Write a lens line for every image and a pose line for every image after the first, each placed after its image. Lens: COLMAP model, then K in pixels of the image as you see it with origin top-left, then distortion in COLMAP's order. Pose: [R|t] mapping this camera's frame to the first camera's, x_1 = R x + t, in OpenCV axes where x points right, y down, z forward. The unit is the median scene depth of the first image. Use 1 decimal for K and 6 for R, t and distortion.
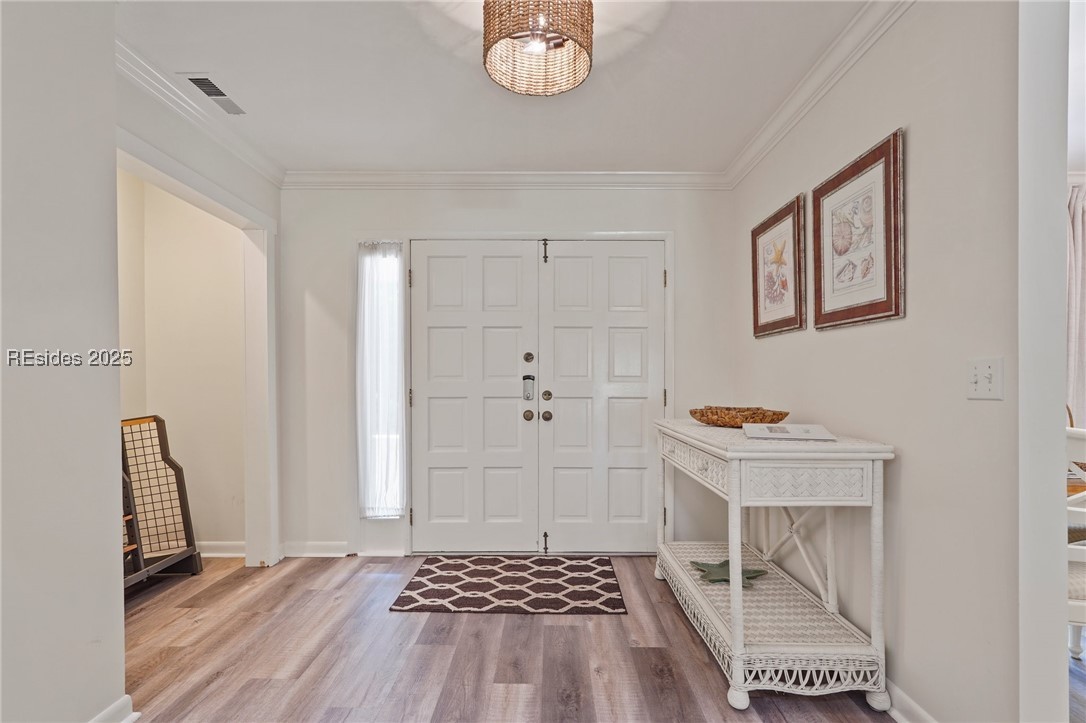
lens RADIAL K [[515.9, 0, 550.8], [0, 515.9, 379.0], [0, 0, 1]] dist [0.003018, 0.000407]
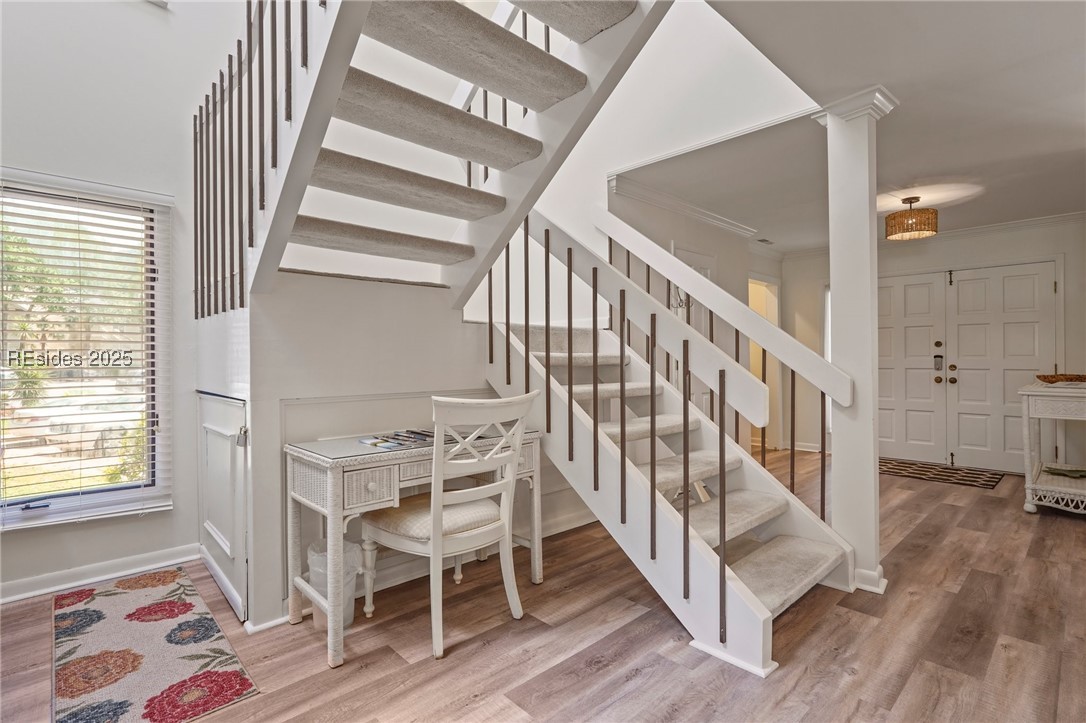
lens RADIAL K [[515.9, 0, 543.6], [0, 515.9, 359.0], [0, 0, 1]] dist [0.003018, 0.000407]
pose [[0.678847, -0.004198, -0.734268, 0.311197], [0.003613, 0.999991, -0.002376, 0.004140], [0.734271, -0.001040, 0.678856, -1.030107]]
